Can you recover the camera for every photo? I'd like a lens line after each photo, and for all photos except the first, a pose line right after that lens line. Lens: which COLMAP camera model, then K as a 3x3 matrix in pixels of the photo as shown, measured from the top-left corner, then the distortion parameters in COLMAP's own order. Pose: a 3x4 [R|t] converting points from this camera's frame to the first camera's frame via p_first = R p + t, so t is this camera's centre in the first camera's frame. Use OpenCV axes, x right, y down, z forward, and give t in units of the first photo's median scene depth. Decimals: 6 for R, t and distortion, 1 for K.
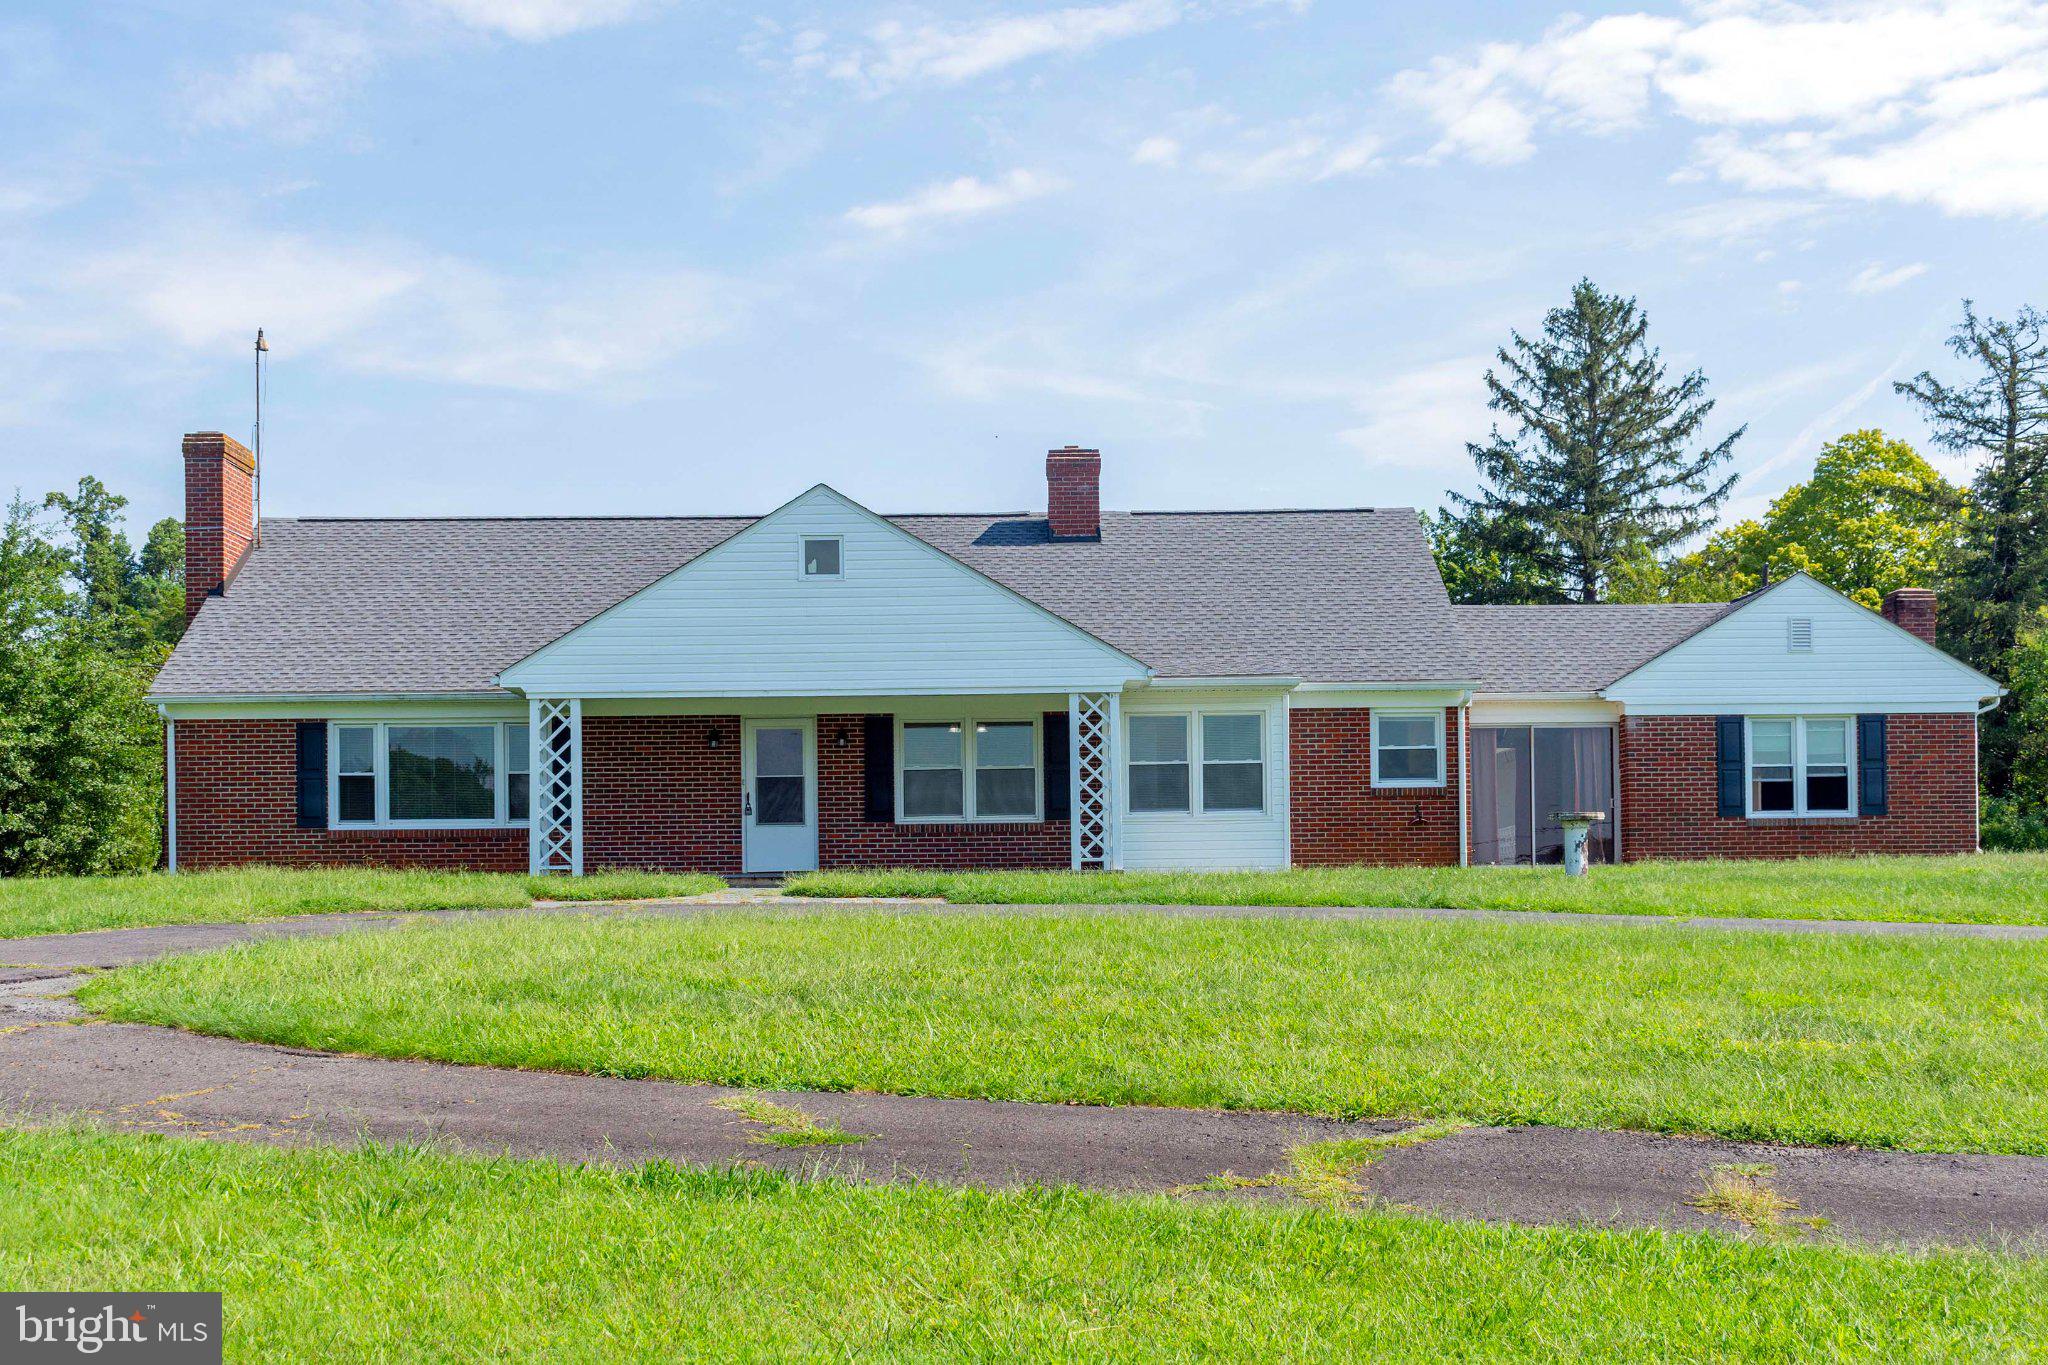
lens RADIAL K [[2567.9, 0, 1024.0], [0, 2567.9, 682.5], [0, 0, 1]] dist [0.019360, 0.009809]
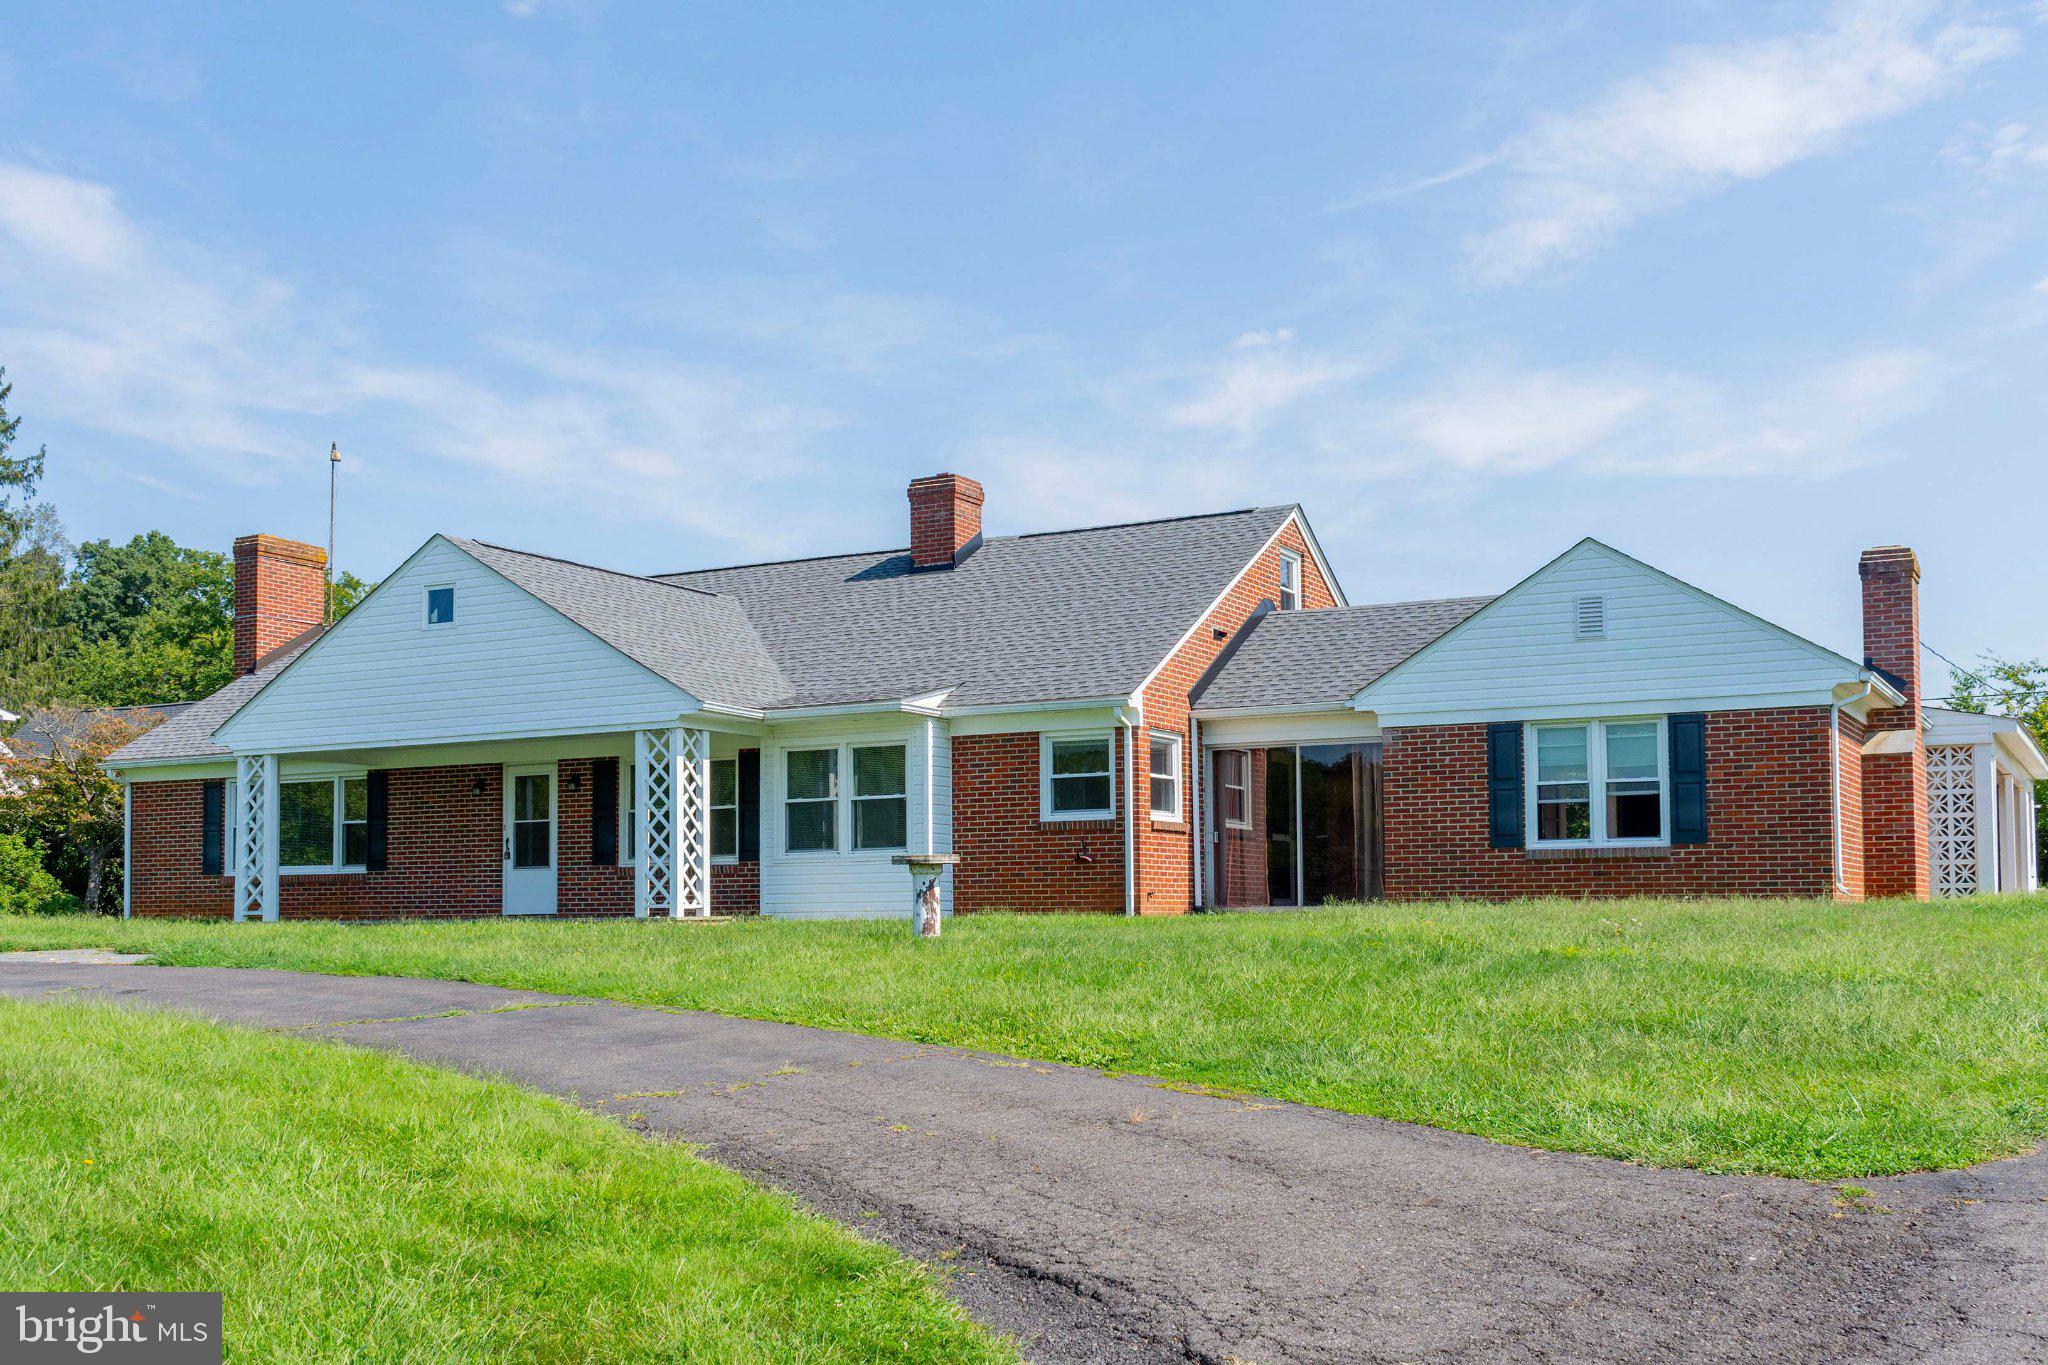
lens RADIAL K [[2084.6, 0, 1024.0], [0, 2084.6, 682.5], [0, 0, 1]] dist [0.013640, 0.001650]
pose [[0.868313, -0.051040, -0.493384, 0.469119], [0.040658, 0.998668, -0.031756, 0.014990], [0.494347, 0.007514, 0.869232, 0.355300]]
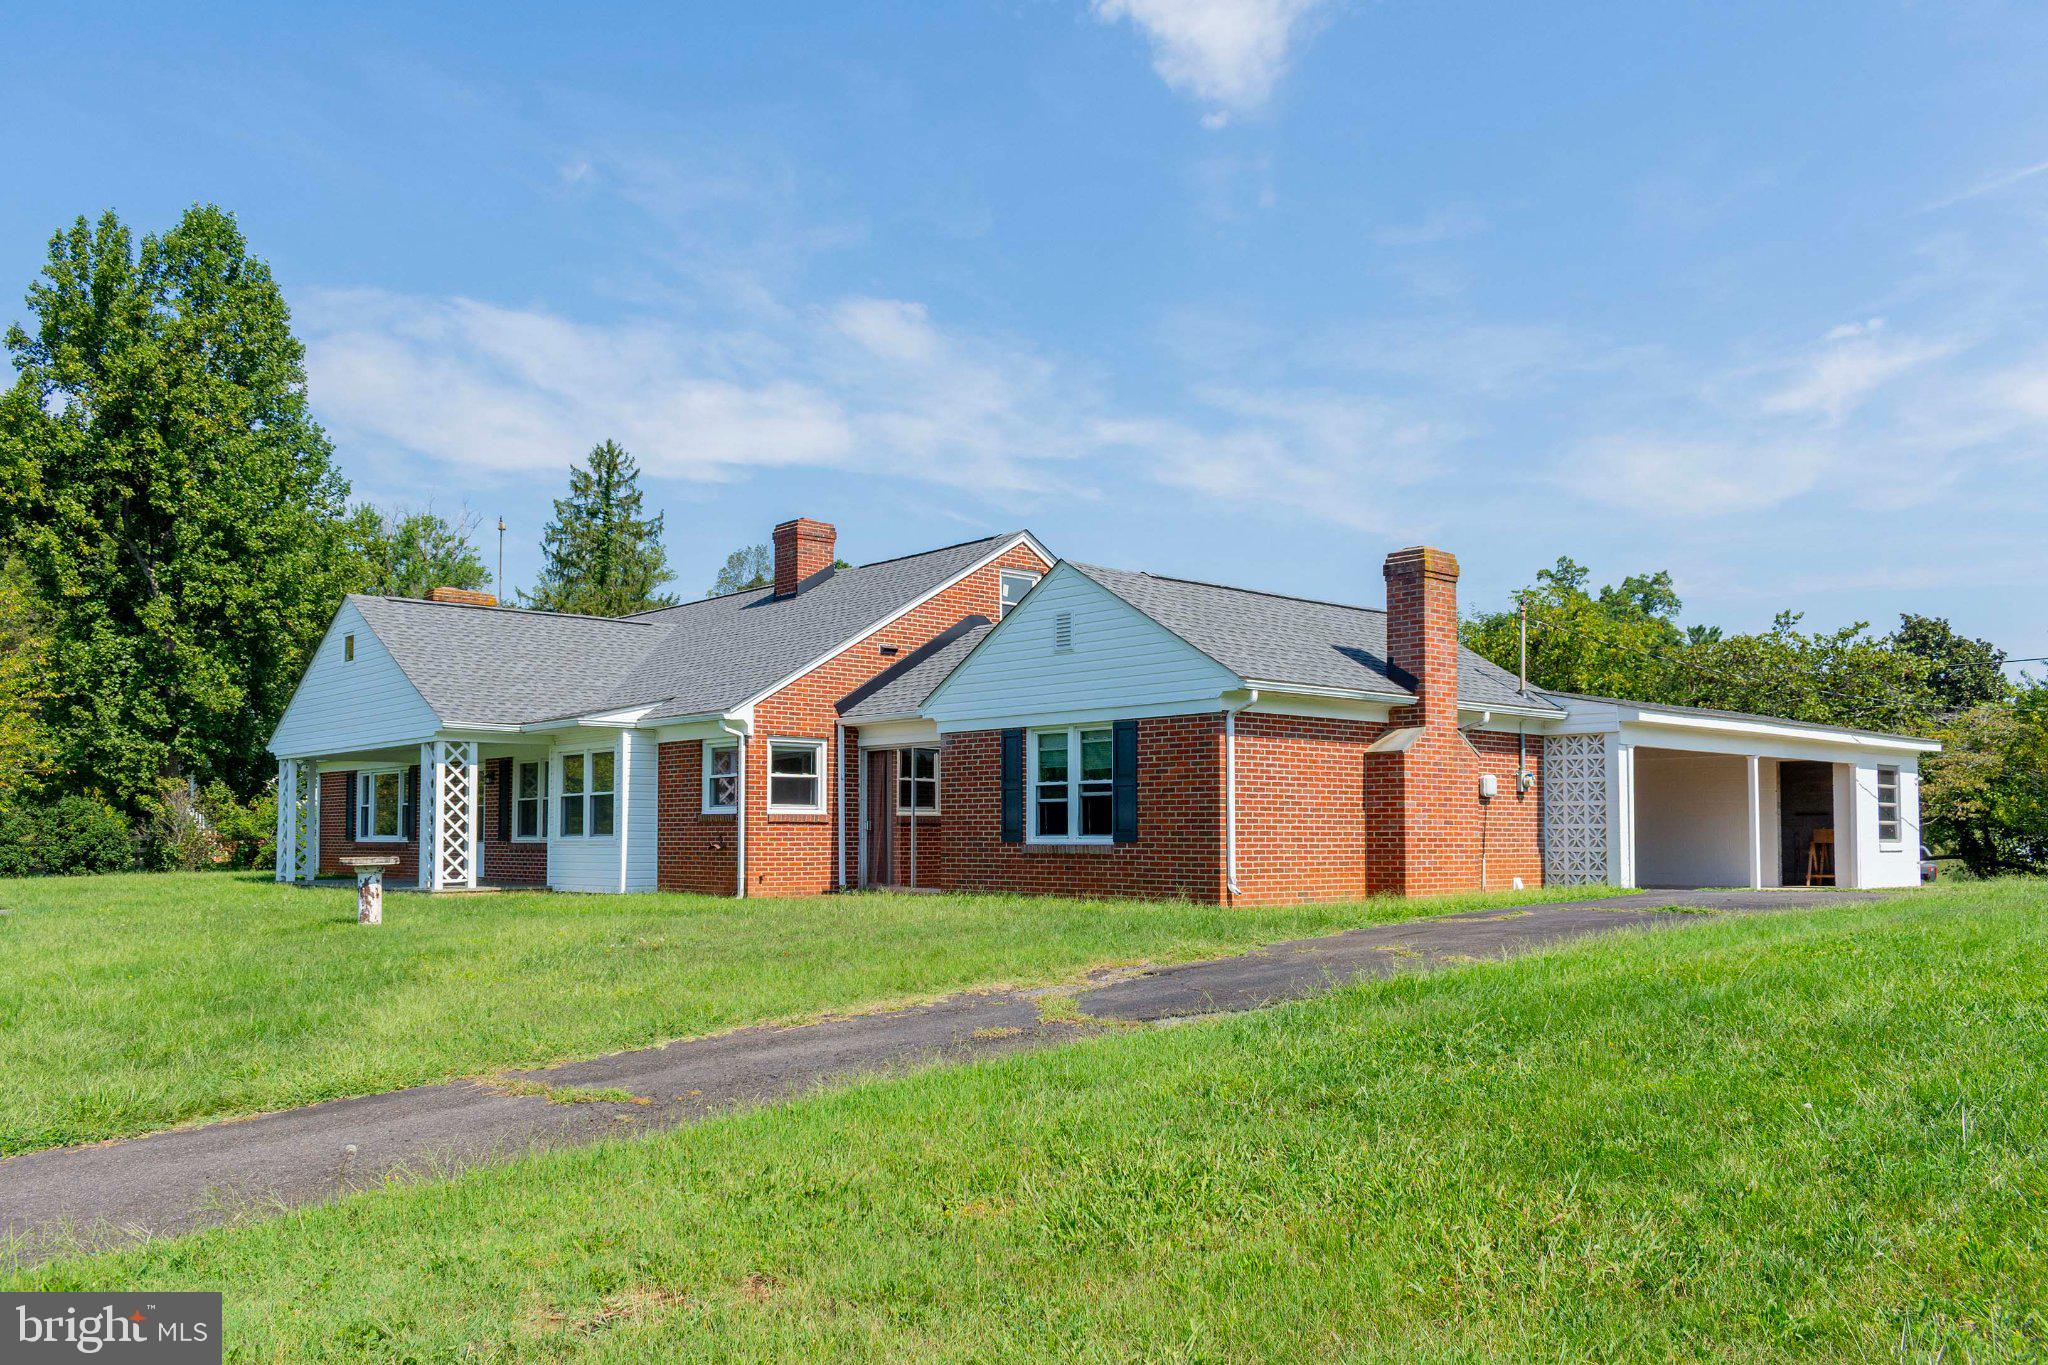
lens RADIAL K [[1628.8, 0, 1024.0], [0, 1628.8, 682.5], [0, 0, 1]] dist [0.001312, -0.001893]
pose [[0.645402, -0.061688, -0.761348, 0.711552], [0.060183, 0.997742, -0.029824, 0.013891], [0.761468, -0.026572, 0.647657, 0.638354]]
